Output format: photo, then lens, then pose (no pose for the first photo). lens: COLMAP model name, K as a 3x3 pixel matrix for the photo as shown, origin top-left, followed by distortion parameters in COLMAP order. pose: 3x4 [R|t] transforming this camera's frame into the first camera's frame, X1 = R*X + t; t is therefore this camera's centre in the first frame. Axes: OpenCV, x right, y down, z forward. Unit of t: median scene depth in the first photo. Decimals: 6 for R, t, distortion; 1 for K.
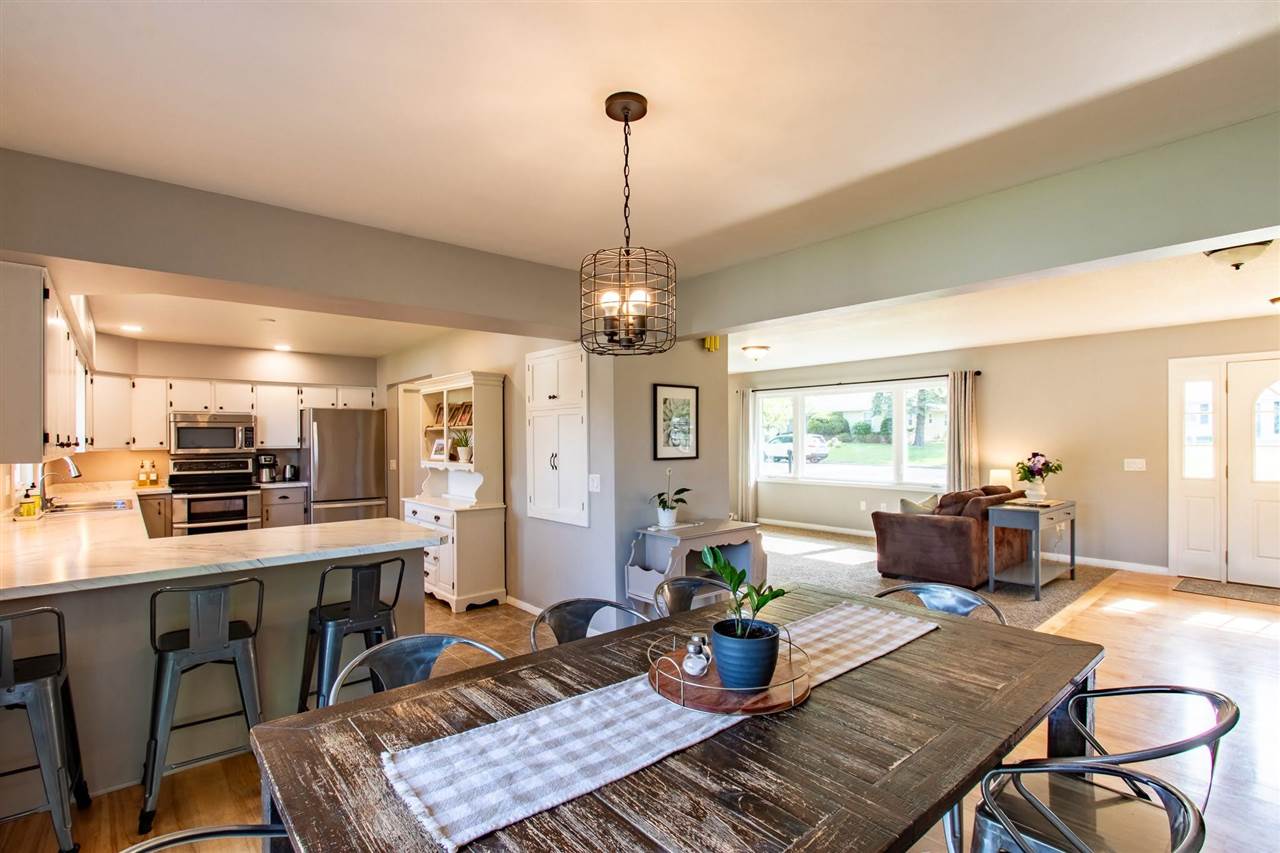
lens RADIAL K [[602.2, 0, 643.0], [0, 602.2, 443.3], [0, 0, 1]] dist [0.000809, -0.001571]
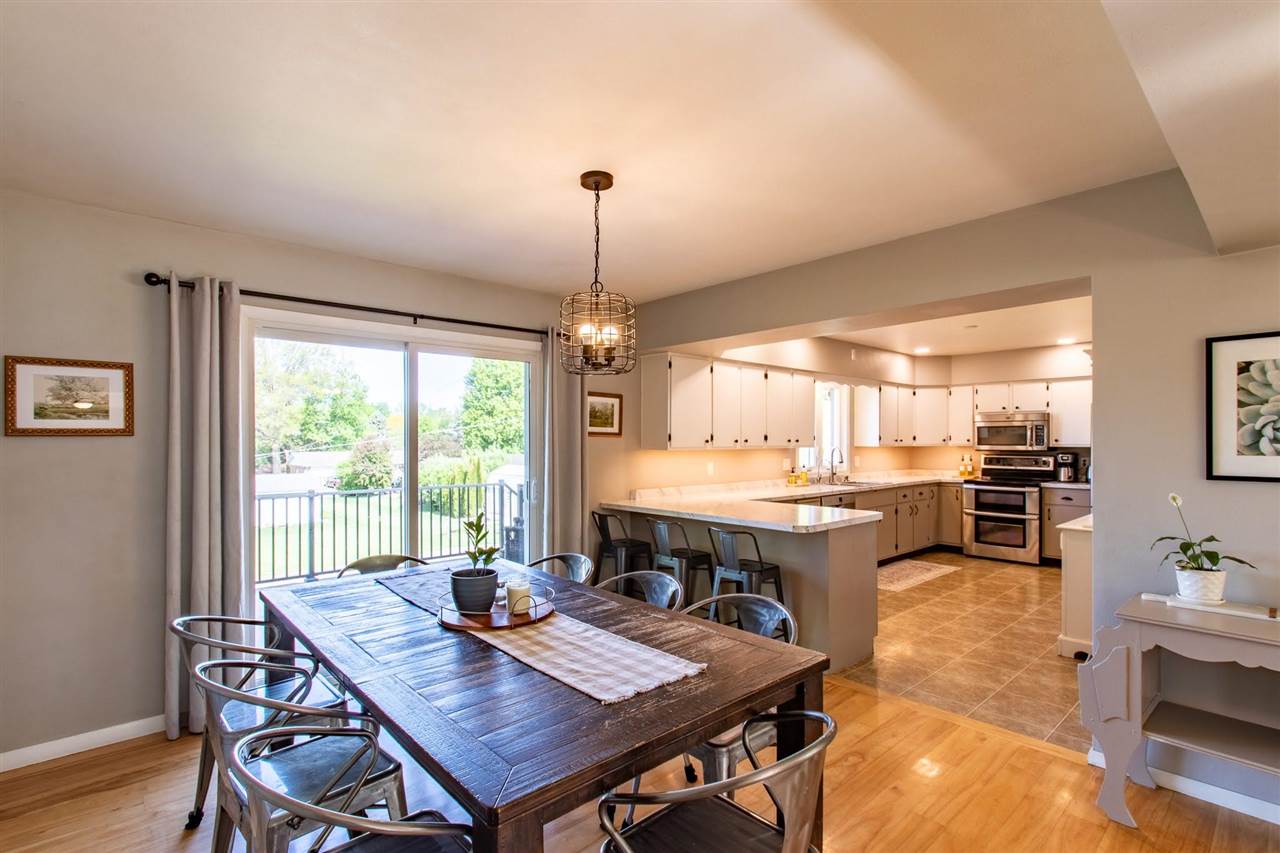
lens RADIAL K [[602.2, 0, 622.7], [0, 602.2, 439.0], [0, 0, 1]] dist [0.000809, -0.001571]
pose [[0.003951, 0.006254, -0.999973, 0.368919], [-0.007043, 0.999956, 0.006226, -0.005247], [0.999967, 0.007018, 0.003995, 0.309309]]
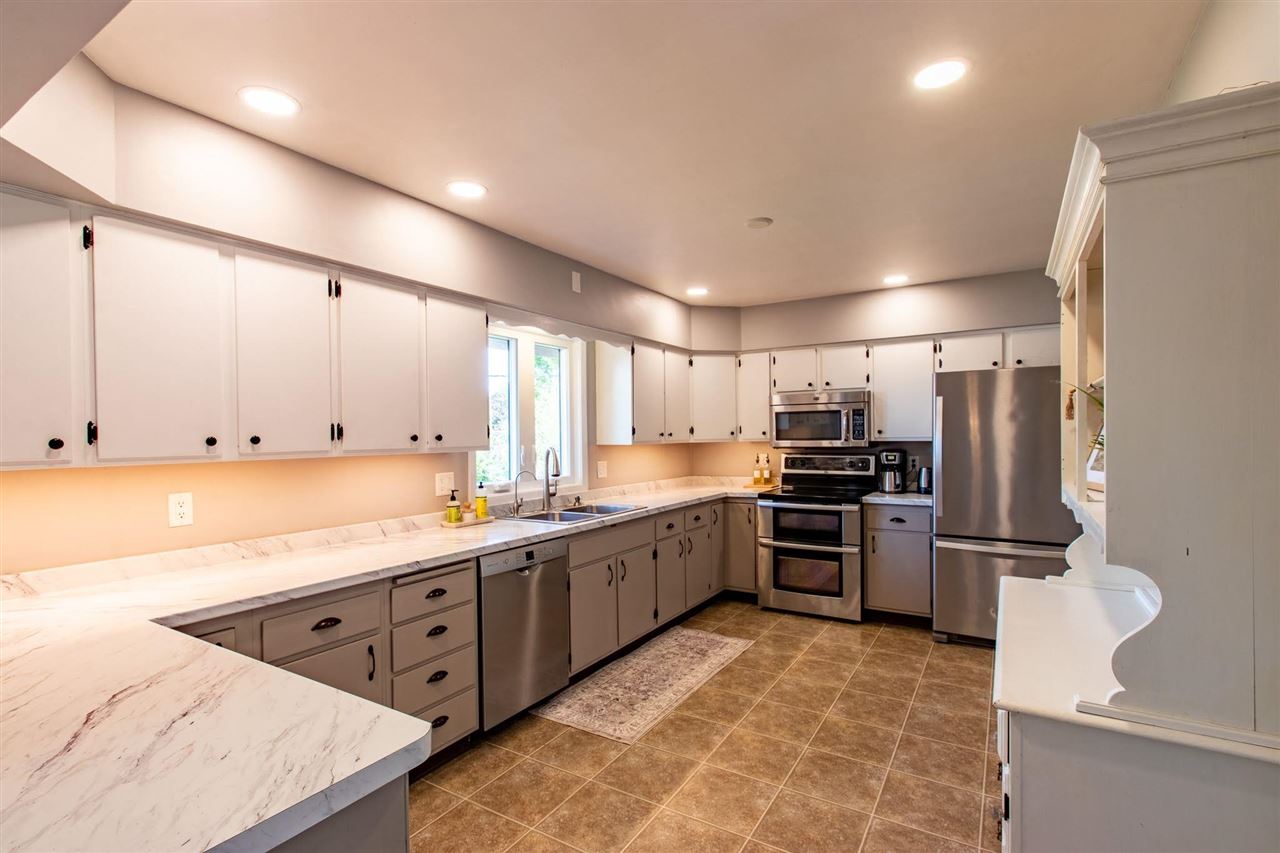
lens RADIAL K [[602.2, 0, 633.1], [0, 602.2, 438.1], [0, 0, 1]] dist [0.000809, -0.001571]
pose [[0.293231, 0.010298, -0.955986, -0.086303], [0.003406, 0.999924, 0.011816, -0.003425], [0.956036, -0.006721, 0.293174, 0.585312]]
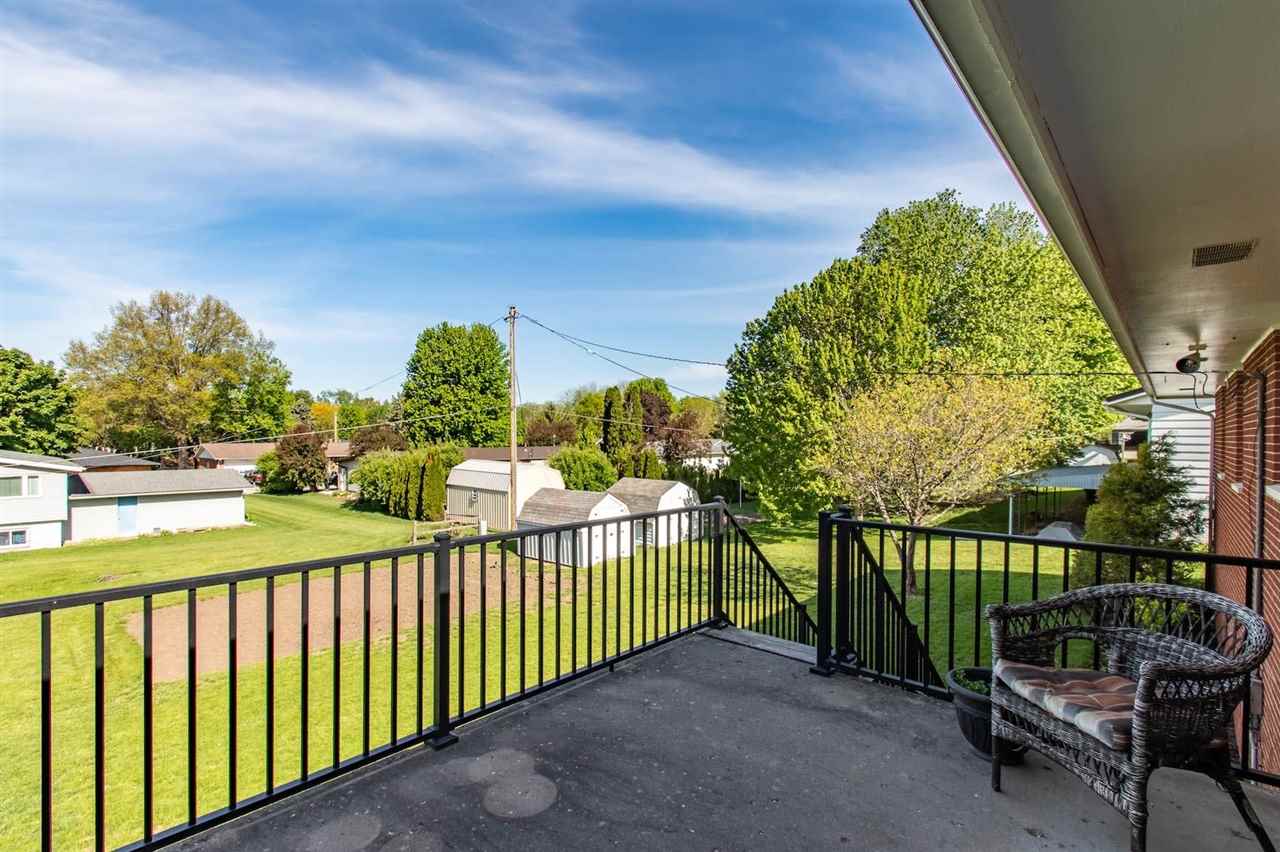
lens RADIAL K [[602.2, 0, 631.2], [0, 602.2, 436.2], [0, 0, 1]] dist [0.000809, -0.001571]
pose [[0.128781, 0.012667, -0.991592, 0.351066], [-0.016839, 0.999802, 0.010585, -0.004760], [0.991530, 0.015334, 0.128969, 0.295067]]
